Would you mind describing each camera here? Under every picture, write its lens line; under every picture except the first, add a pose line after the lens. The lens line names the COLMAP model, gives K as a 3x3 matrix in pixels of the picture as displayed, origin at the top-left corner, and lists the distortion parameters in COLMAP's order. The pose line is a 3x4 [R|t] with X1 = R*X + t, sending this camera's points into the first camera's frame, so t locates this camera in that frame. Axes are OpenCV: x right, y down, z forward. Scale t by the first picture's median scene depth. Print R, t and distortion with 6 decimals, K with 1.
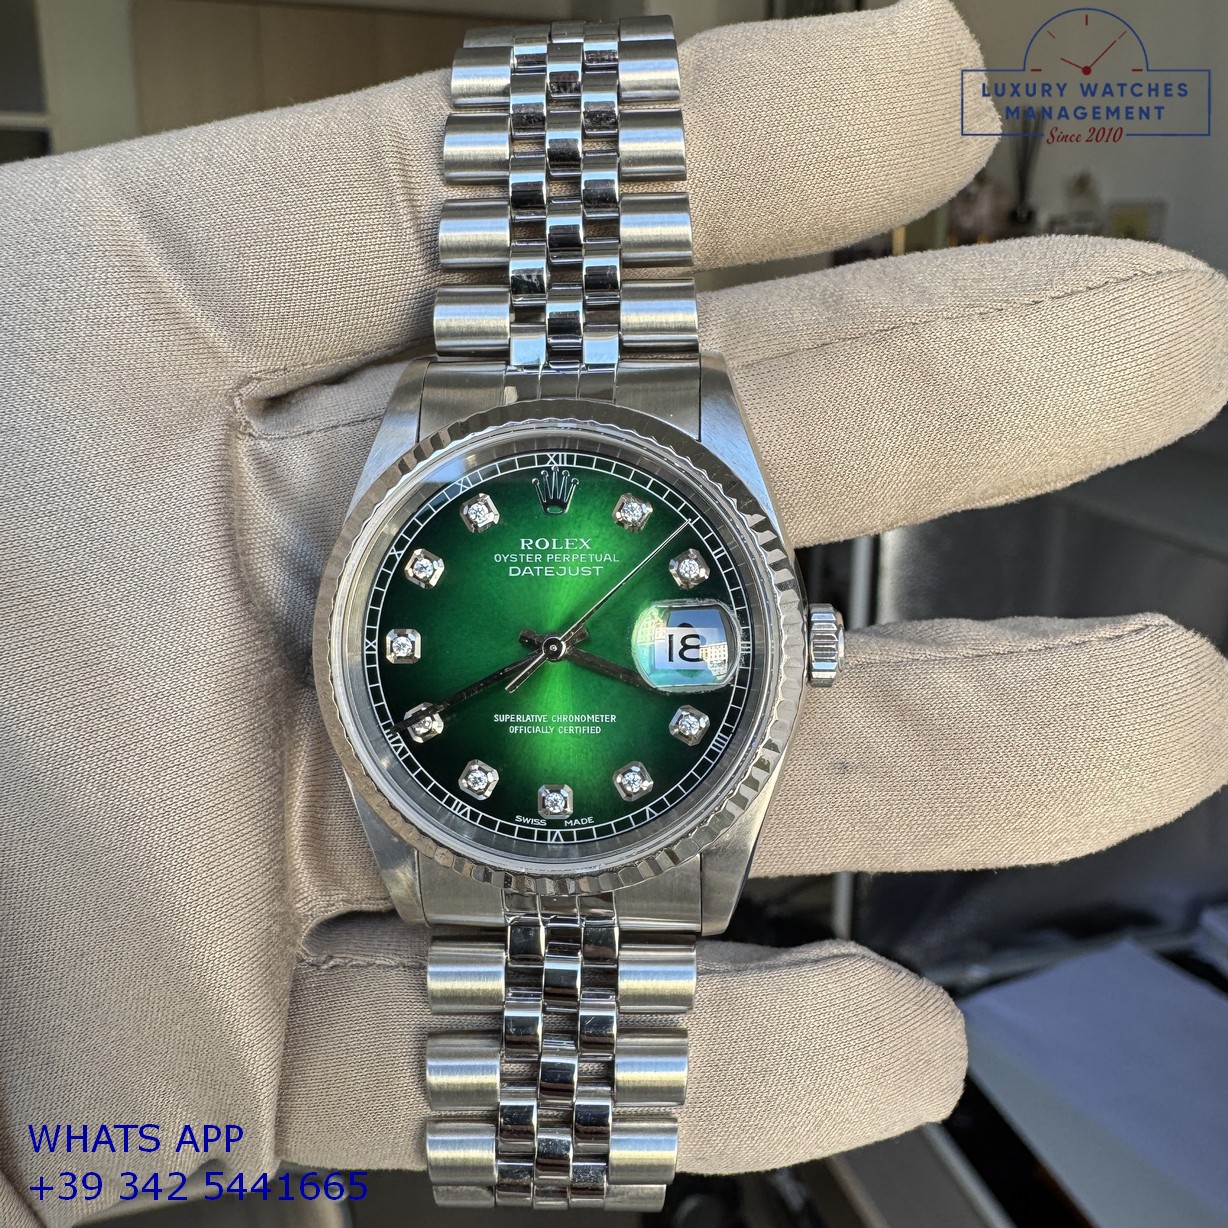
lens RADIAL K [[1213.4, 0, 612.6], [0, 1213.4, 565.0], [0, 0, 1]] dist [0.000673, -0.055451]
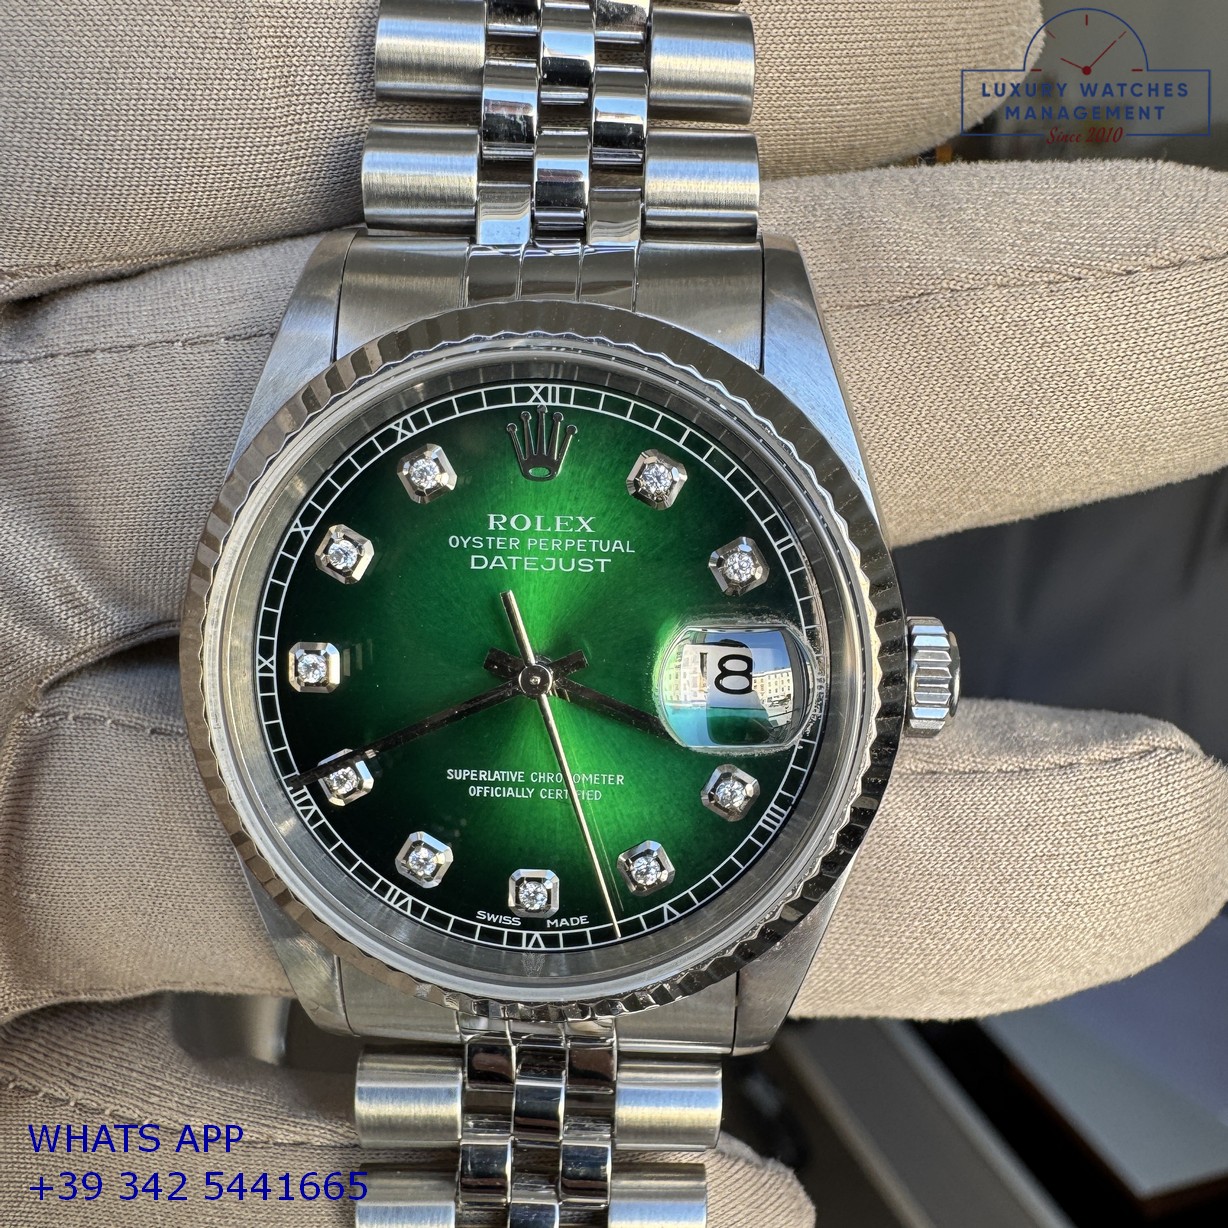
lens RADIAL K [[1213.4, 0, 623.1], [0, 1213.4, 622.4], [0, 0, 1]] dist [0.000673, -0.055451]
pose [[0.999373, 0.023113, 0.026809, -0.018062], [-0.026660, 0.989715, 0.140551, -0.058198], [-0.023285, -0.141177, 0.989710, 0.327029]]
